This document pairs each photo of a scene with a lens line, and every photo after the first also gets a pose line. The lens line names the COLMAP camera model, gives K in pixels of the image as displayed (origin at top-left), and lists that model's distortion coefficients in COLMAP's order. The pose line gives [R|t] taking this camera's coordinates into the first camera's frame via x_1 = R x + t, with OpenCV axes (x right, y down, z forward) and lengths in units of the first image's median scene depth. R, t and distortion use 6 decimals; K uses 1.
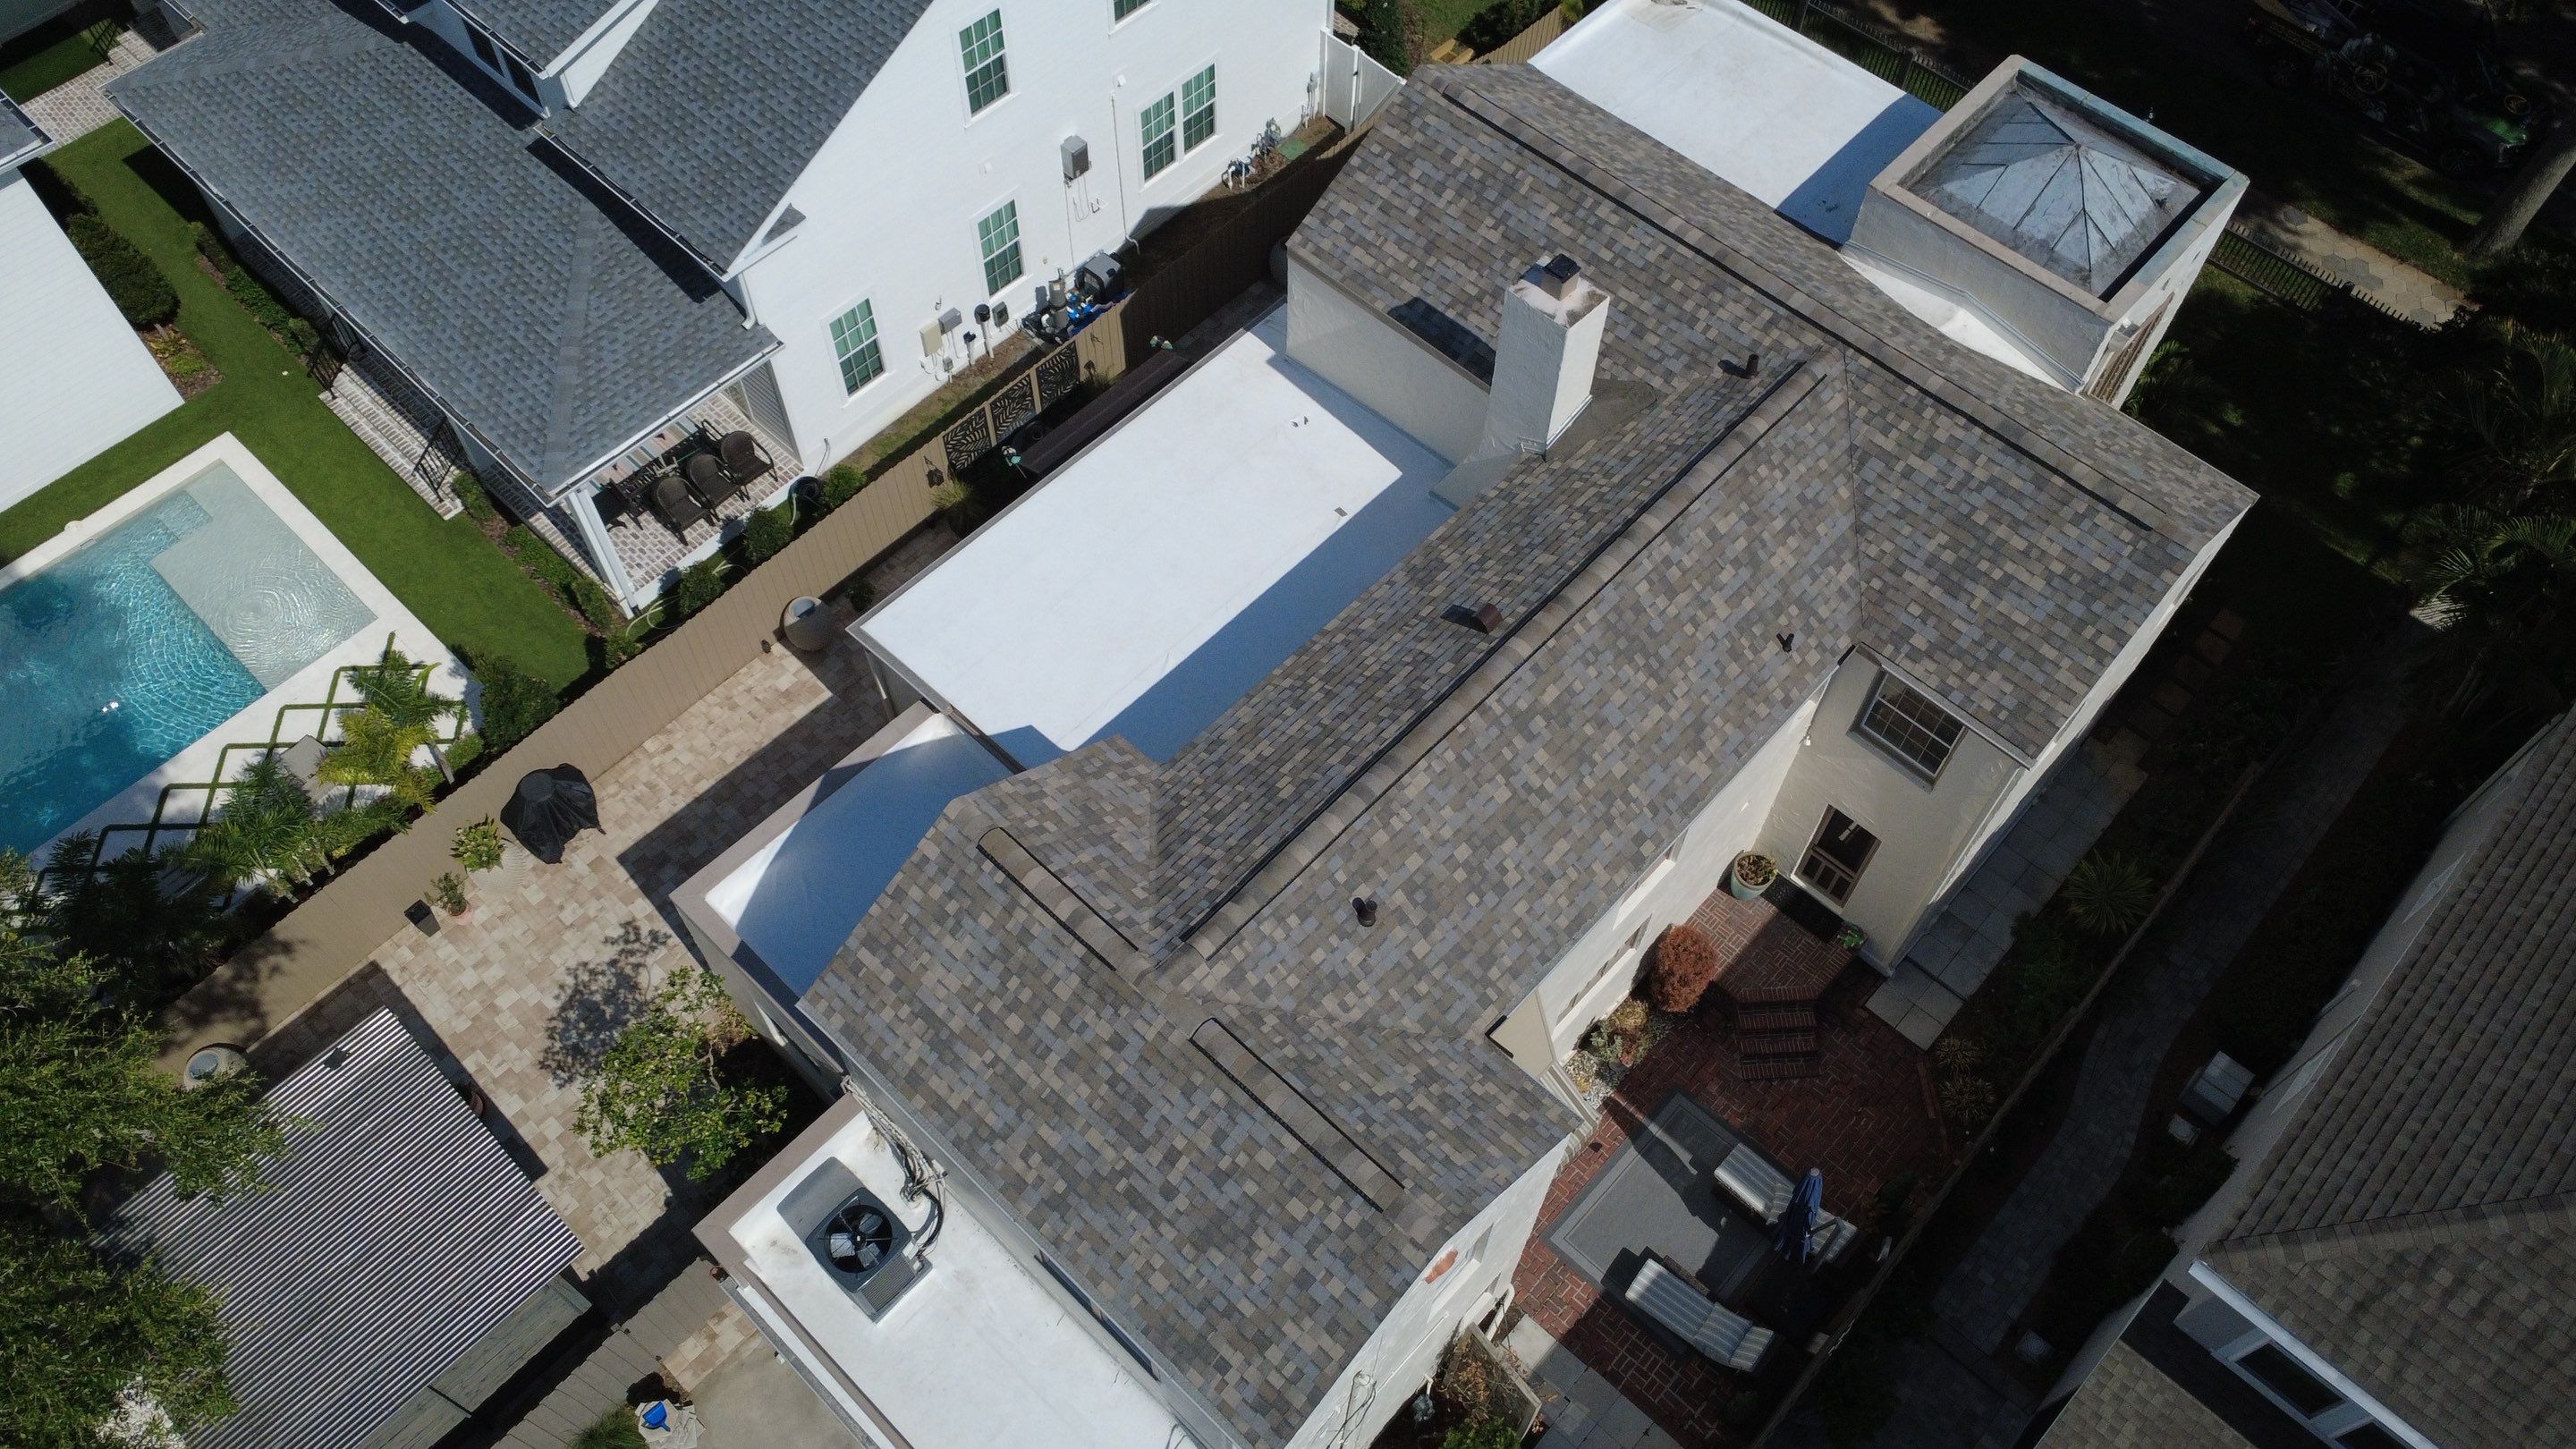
lens RADIAL K [[1885.2, 0, 1285.7], [0, 1885.2, 720.9], [0, 0, 1]] dist [0.001361, -0.004095]
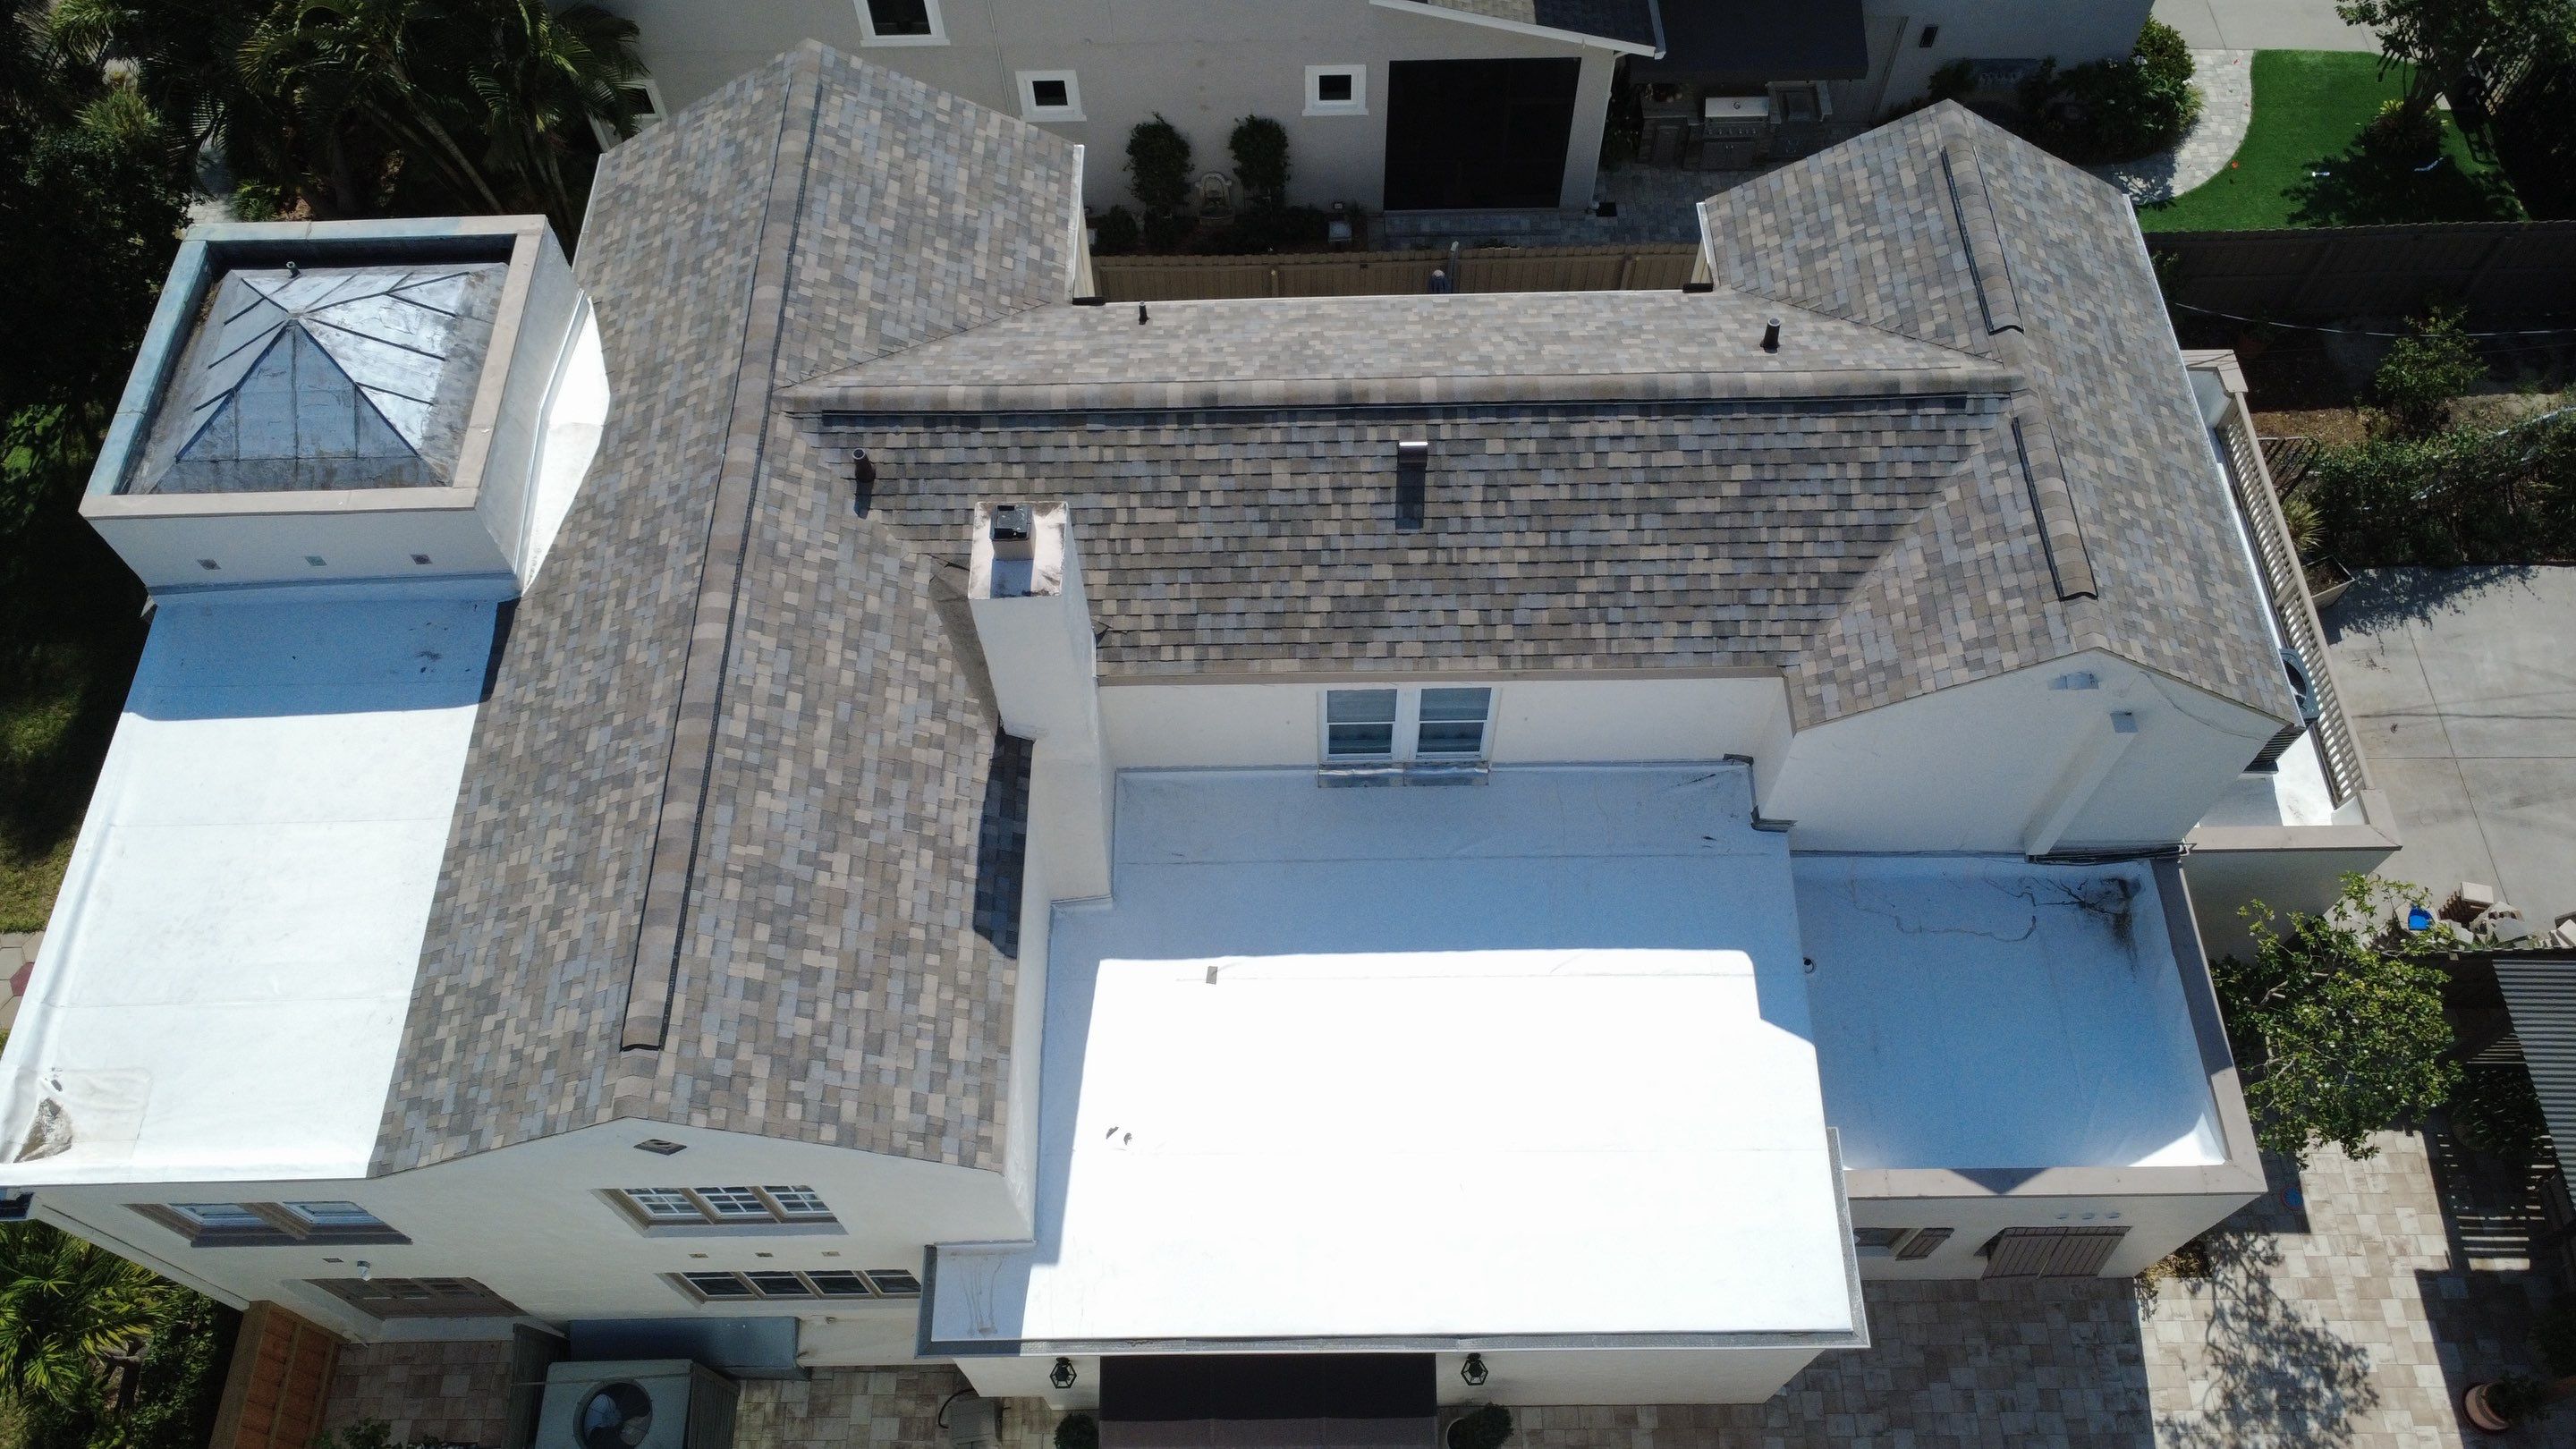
lens RADIAL K [[1885.2, 0, 1282.4], [0, 1885.2, 720.0], [0, 0, 1]] dist [0.001361, -0.004095]
pose [[-0.692863, -0.624402, 0.360643, -0.202297], [0.613342, -0.247355, 0.750085, -0.658374], [-0.379147, 0.740904, 0.554355, 0.572418]]
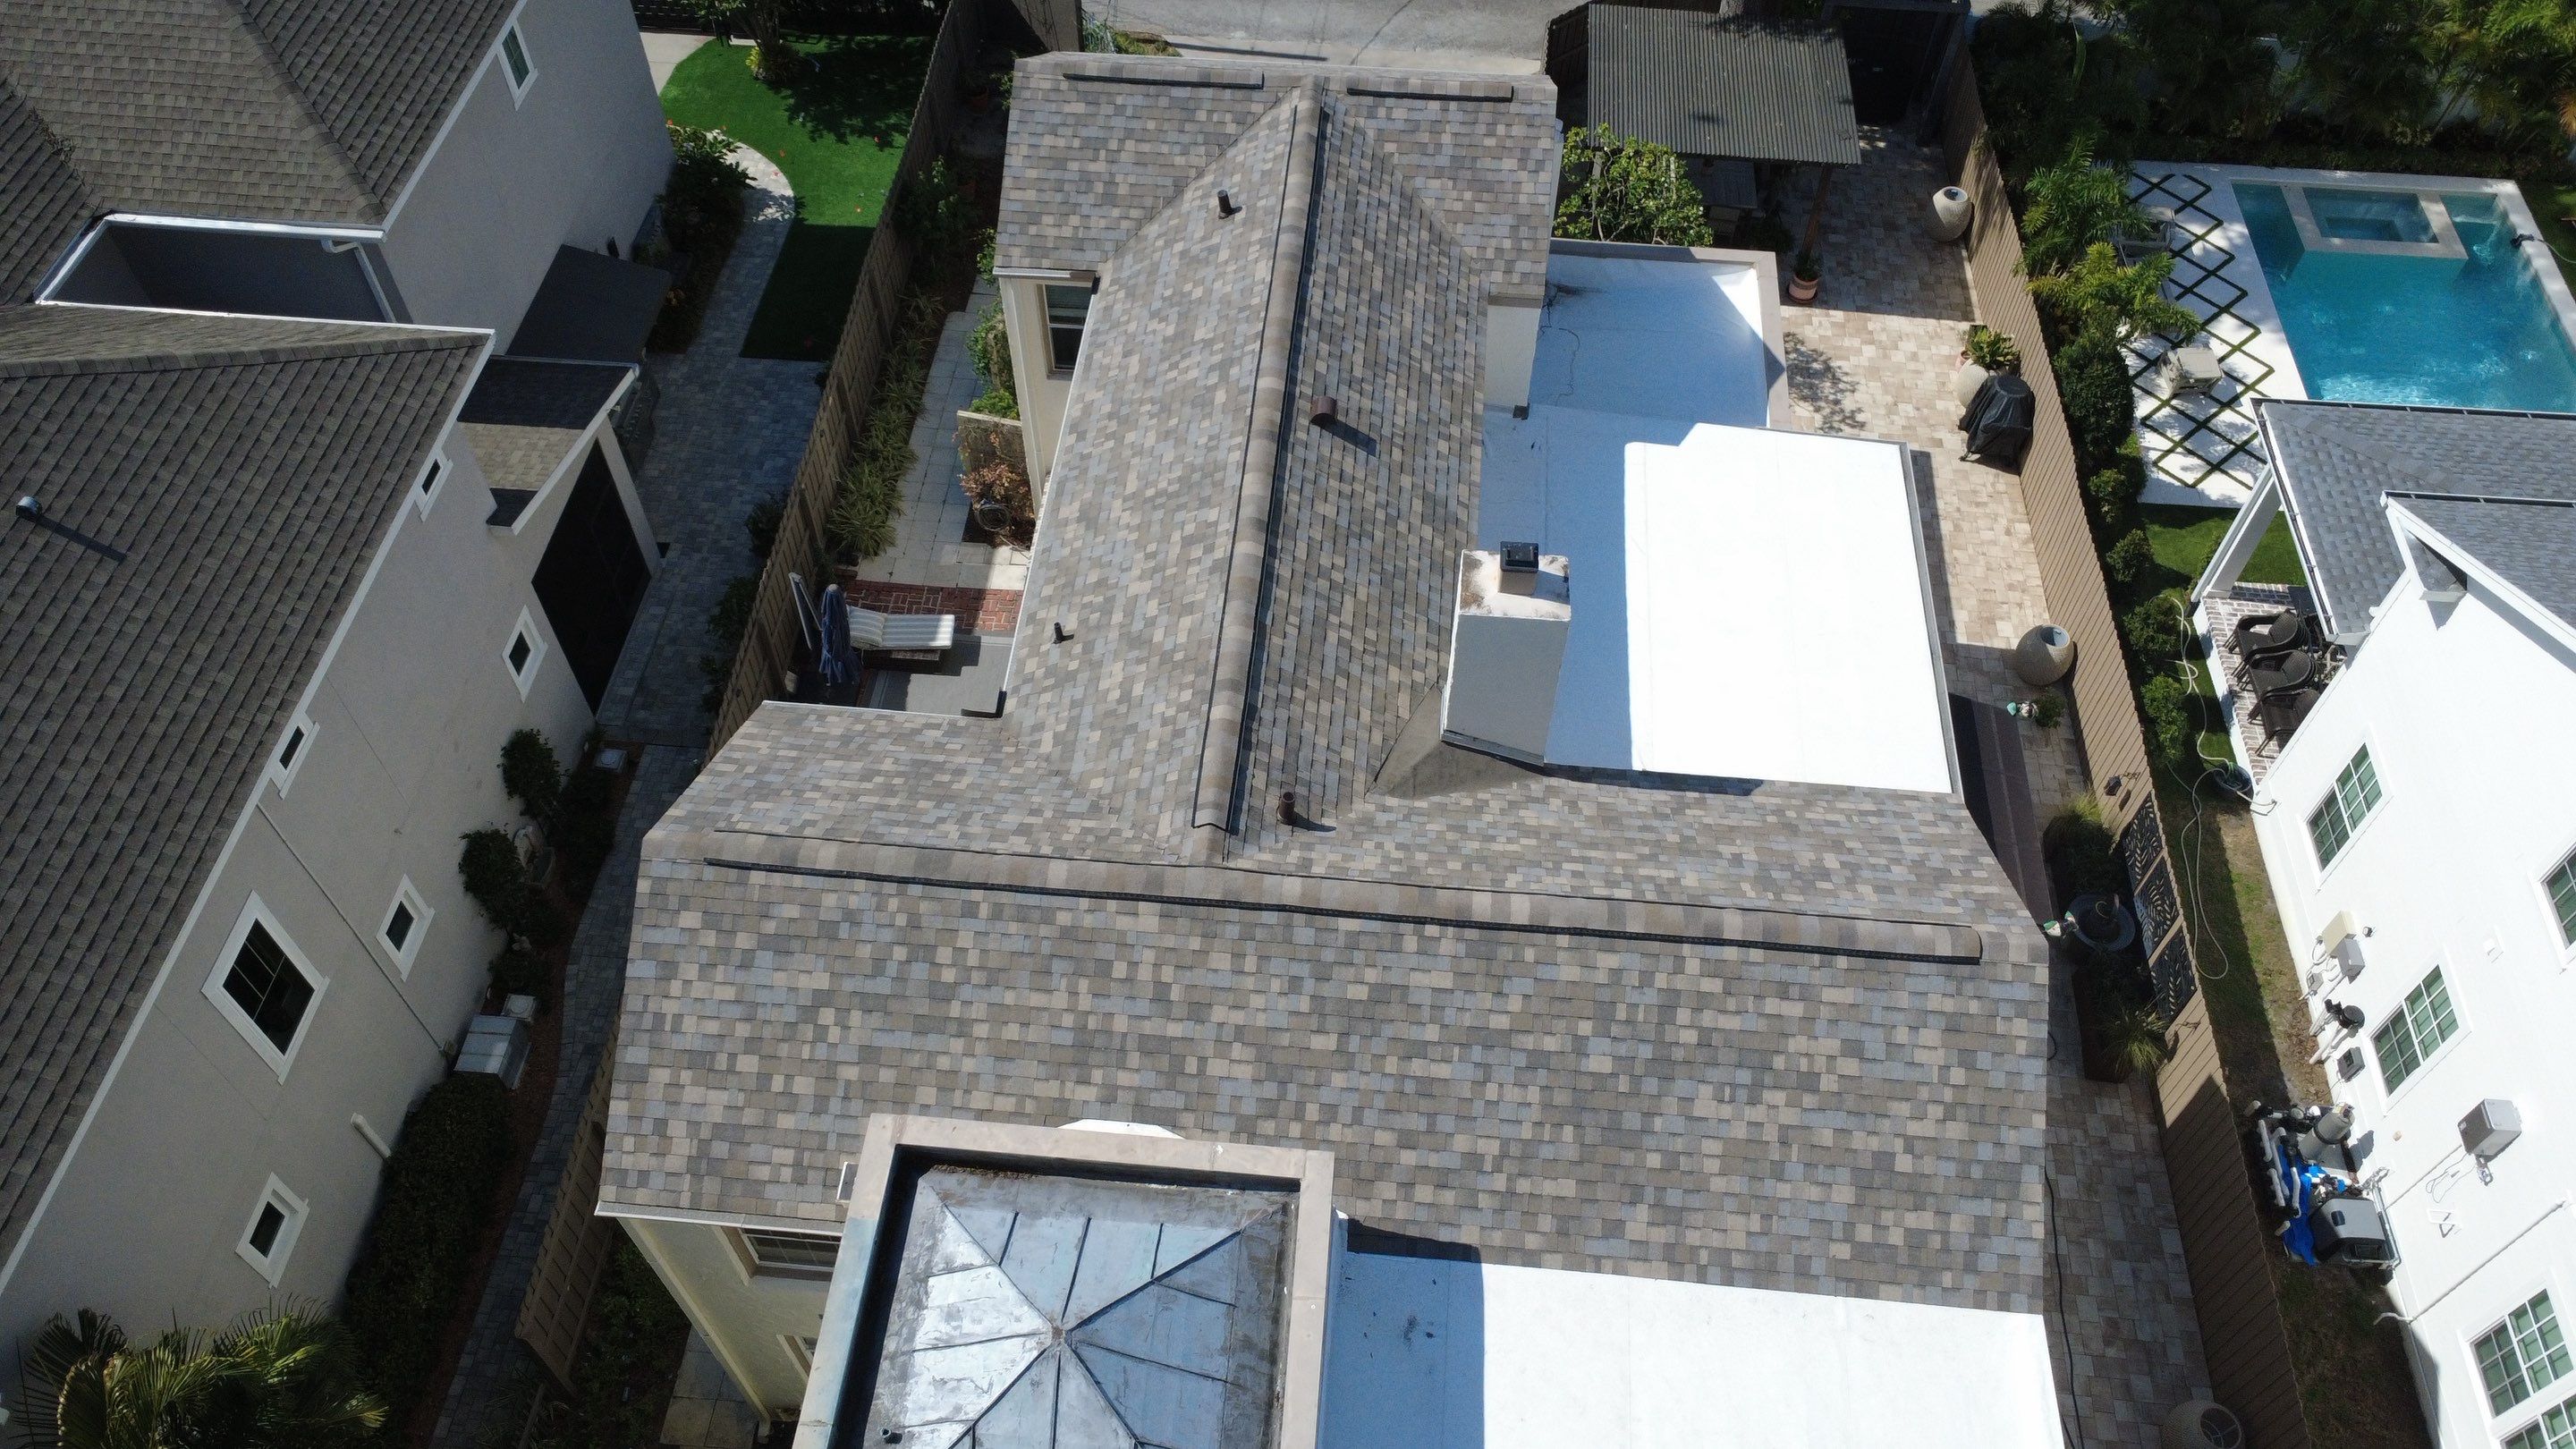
lens RADIAL K [[1885.2, 0, 1286.5], [0, 1885.2, 718.0], [0, 0, 1]] dist [0.001361, -0.004095]
pose [[-0.785485, 0.479667, -0.391067, 0.498029], [-0.530120, -0.195411, 0.825098, -0.753691], [0.319353, 0.855415, 0.407774, 0.654191]]
